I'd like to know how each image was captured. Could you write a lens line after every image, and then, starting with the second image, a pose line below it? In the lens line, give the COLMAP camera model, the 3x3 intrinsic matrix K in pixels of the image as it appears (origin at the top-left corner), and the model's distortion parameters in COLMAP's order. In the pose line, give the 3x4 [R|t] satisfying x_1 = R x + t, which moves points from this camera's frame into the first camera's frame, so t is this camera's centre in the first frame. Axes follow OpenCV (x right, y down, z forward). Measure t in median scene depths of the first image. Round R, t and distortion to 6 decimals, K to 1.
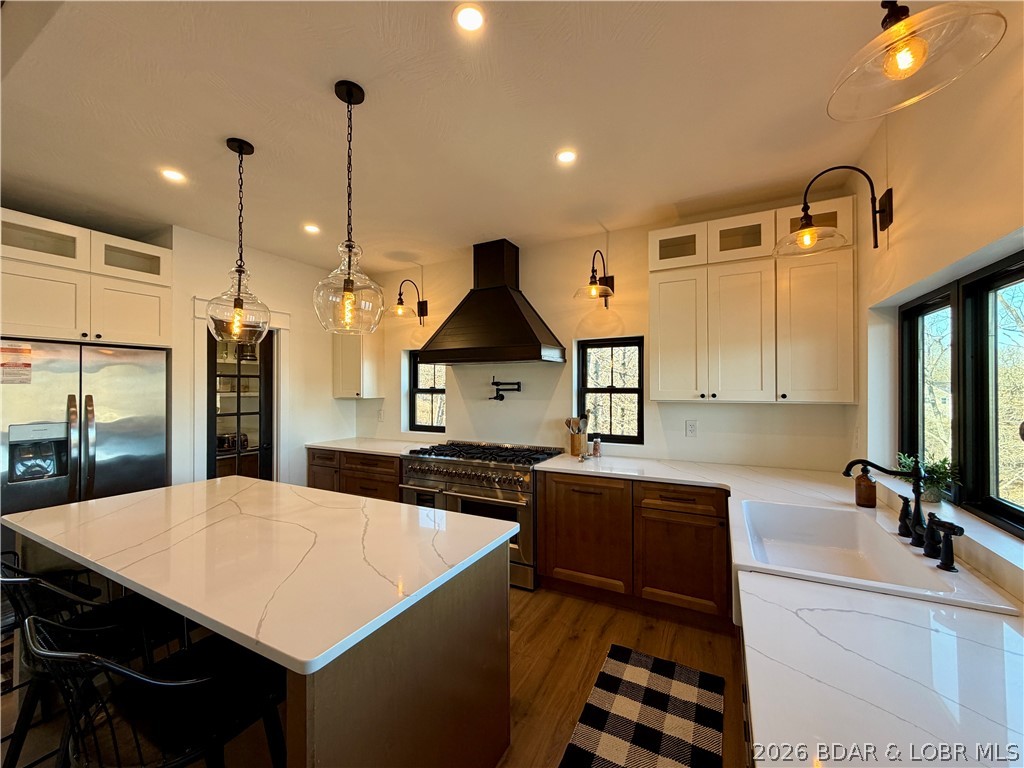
lens RADIAL K [[409.6, 0, 510.0], [0, 409.6, 386.5], [0, 0, 1]] dist [-0.000617, 0.000106]
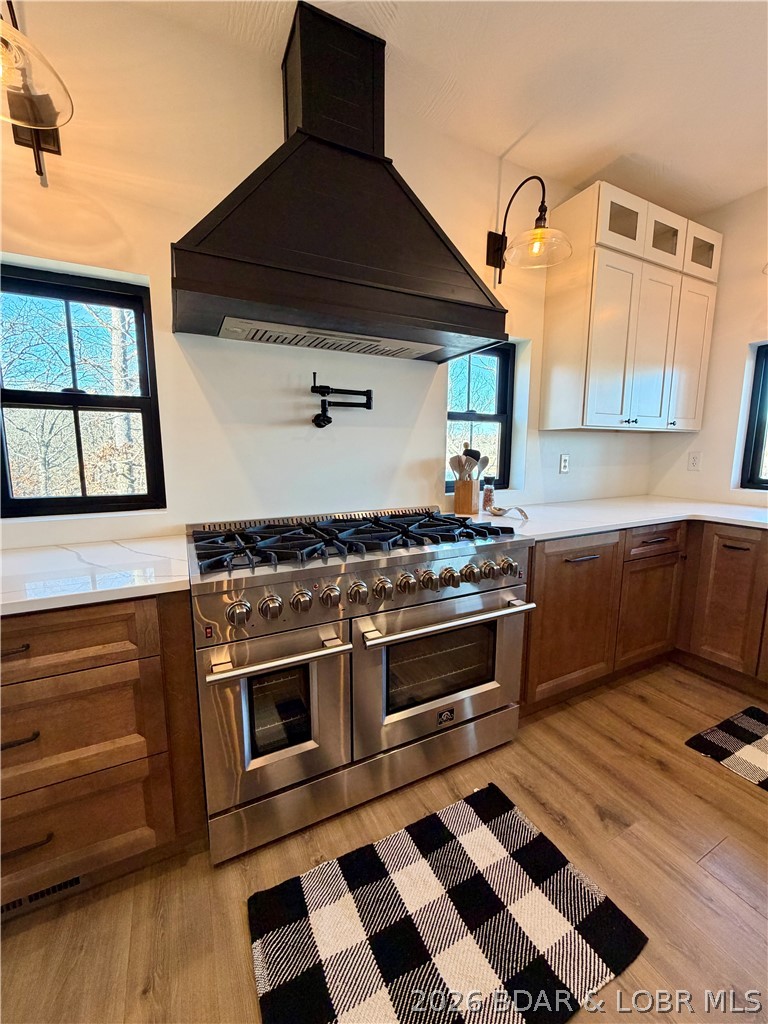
lens RADIAL K [[409.6, 0, 383.7], [0, 409.6, 510.0], [0, 0, 1]] dist [-0.000617, 0.000106]
pose [[0.576123, -0.112535, 0.809579, -0.445758], [-0.003291, 0.990149, 0.139977, 0.072810], [-0.817356, -0.083309, 0.570077, 0.750162]]
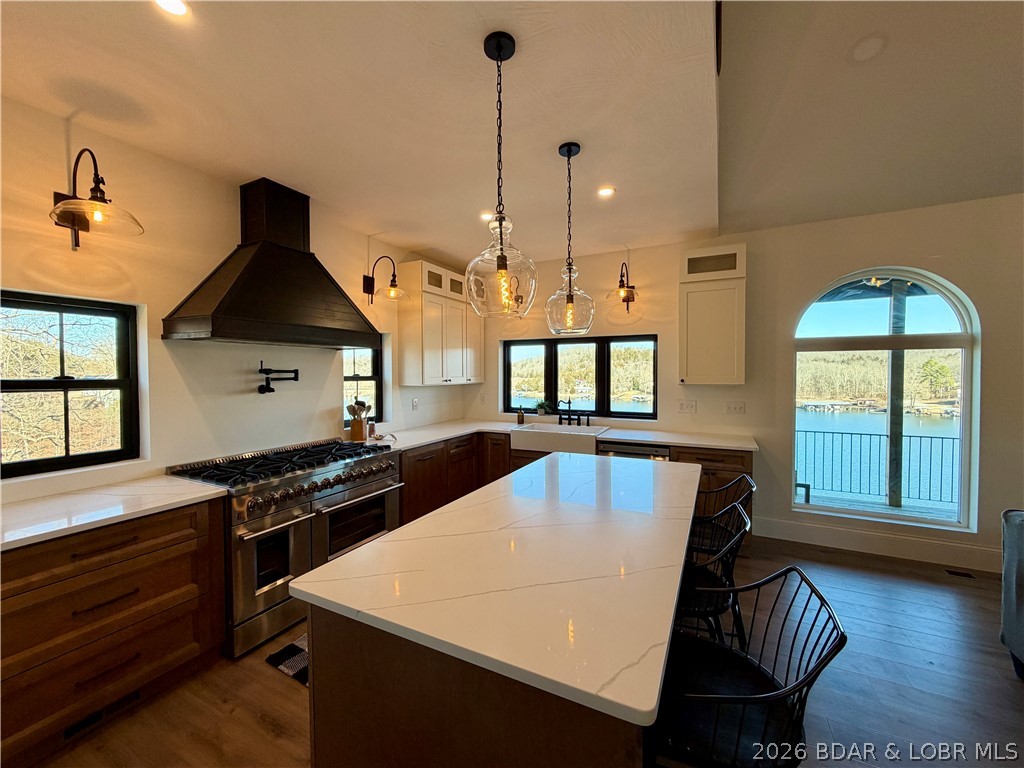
lens RADIAL K [[409.6, 0, 510.4], [0, 409.6, 385.1], [0, 0, 1]] dist [-0.000617, 0.000106]
pose [[-0.014923, -0.024613, 0.999586, -0.906673], [0.003160, 0.999691, 0.024663, 0.001532], [-0.999884, 0.003527, -0.014840, 0.637927]]
